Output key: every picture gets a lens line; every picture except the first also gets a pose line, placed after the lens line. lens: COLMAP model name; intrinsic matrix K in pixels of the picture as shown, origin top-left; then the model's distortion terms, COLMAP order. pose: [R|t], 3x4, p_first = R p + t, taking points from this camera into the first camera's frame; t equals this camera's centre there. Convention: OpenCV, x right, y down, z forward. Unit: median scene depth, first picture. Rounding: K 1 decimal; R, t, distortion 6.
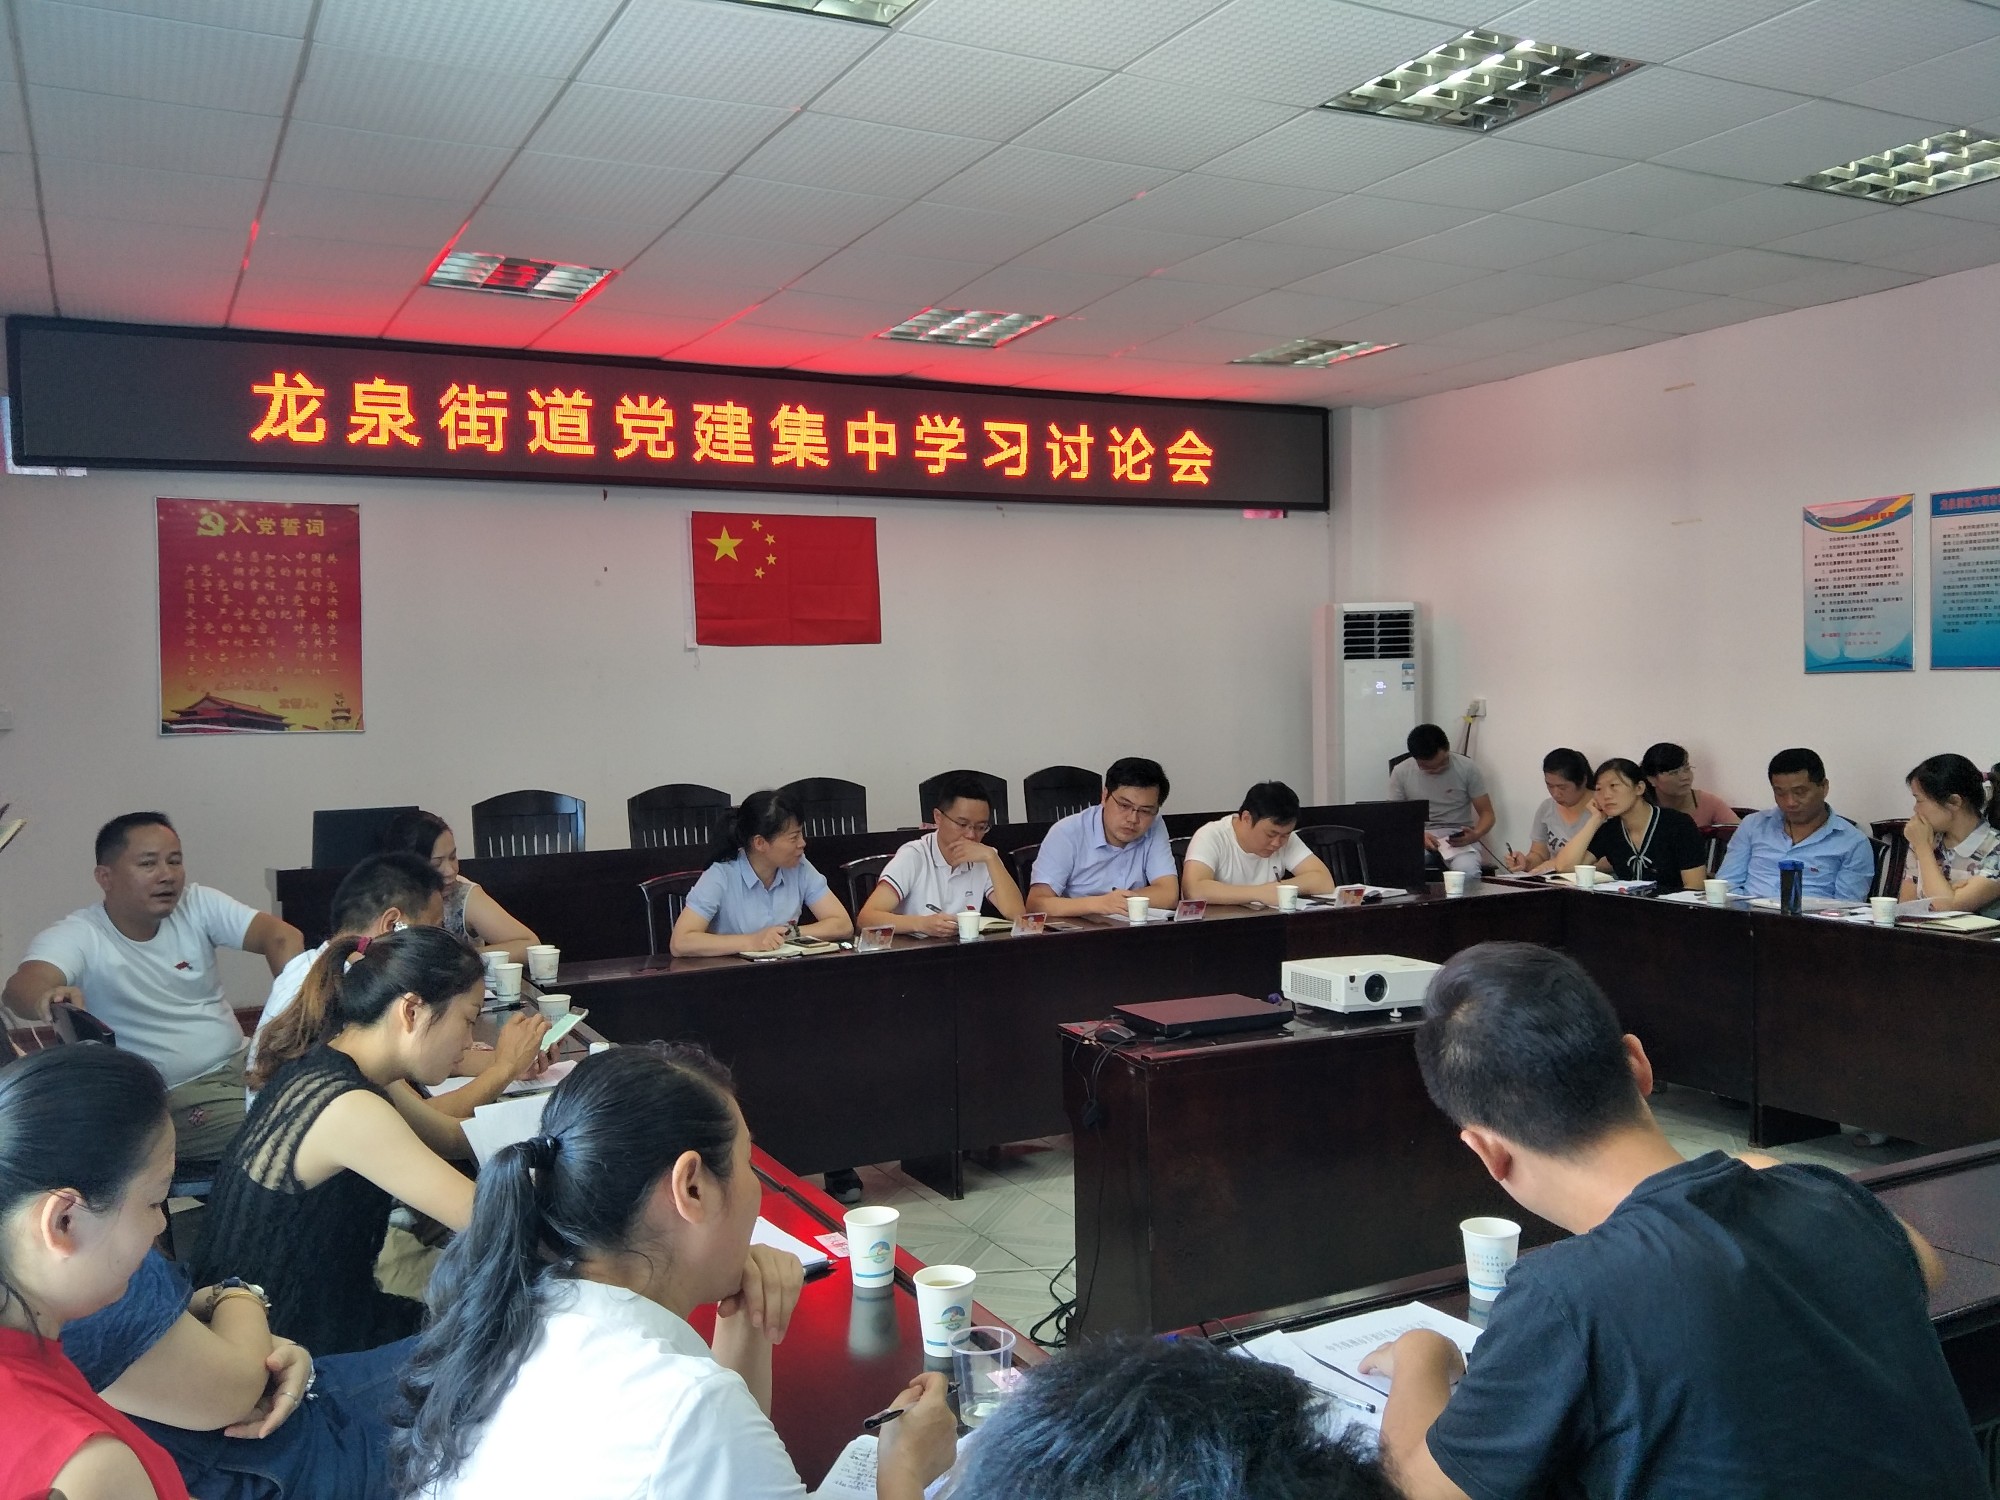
lens RADIAL K [[1685.1, 0, 980.9], [0, 1685.1, 794.3], [0, 0, 1]] dist [0.059200, -0.102530]
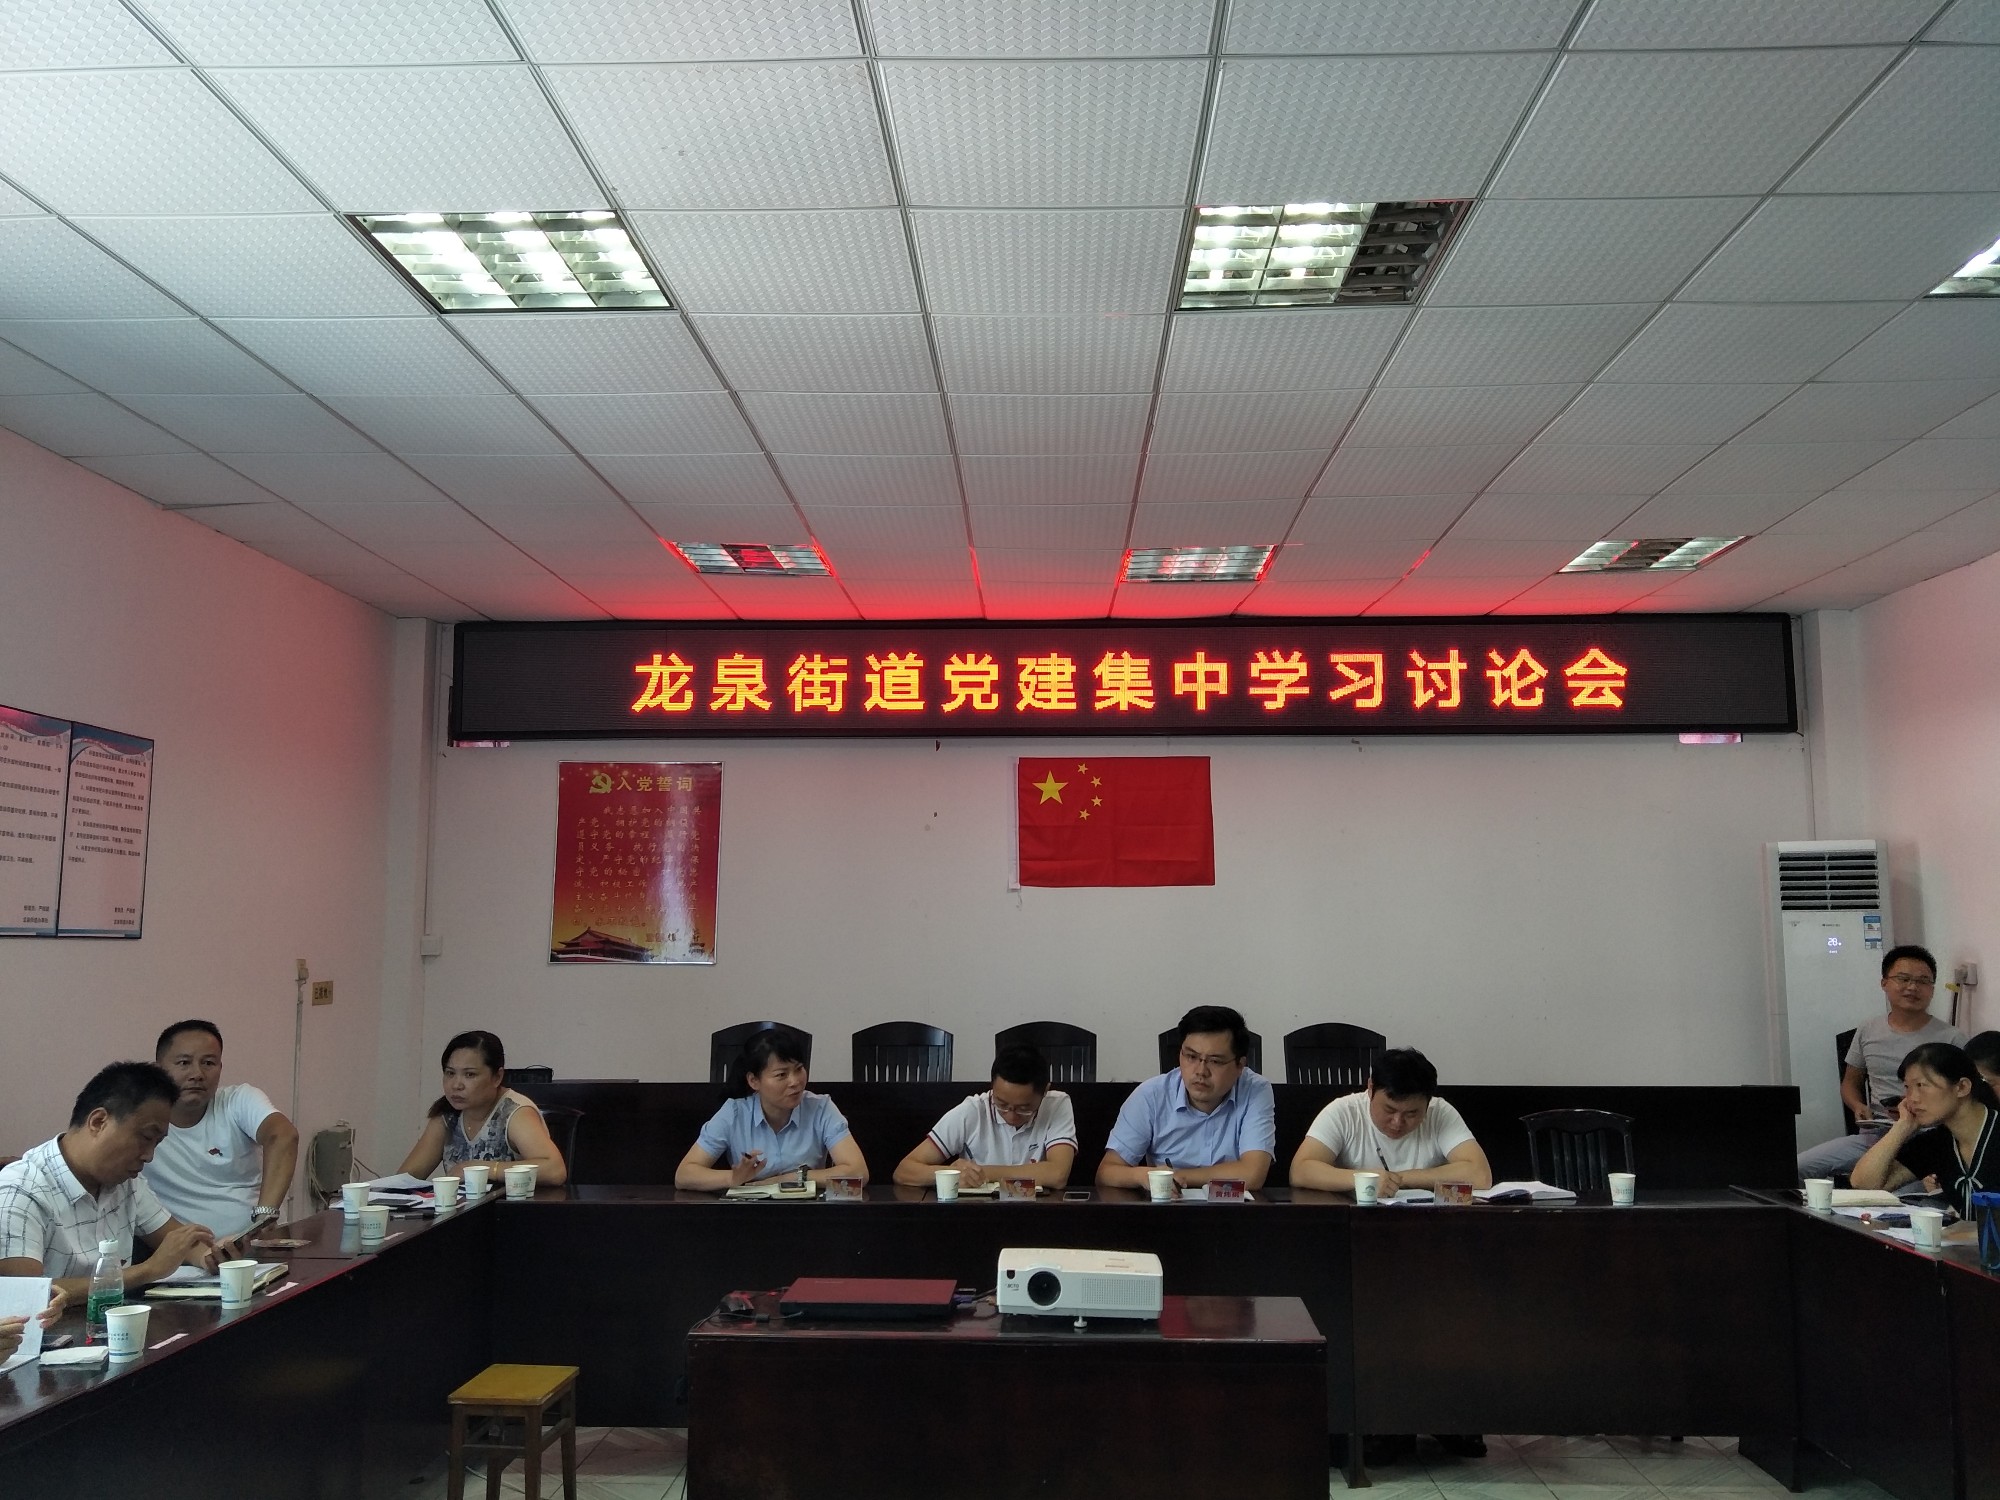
lens RADIAL K [[1685.1, 0, 1004.5], [0, 1685.1, 751.5], [0, 0, 1]] dist [0.059200, -0.102530]
pose [[0.869852, -0.035582, -0.492028, 0.349089], [-0.048677, 0.986337, -0.157385, -0.008943], [0.490905, 0.160852, 0.856235, 0.117950]]
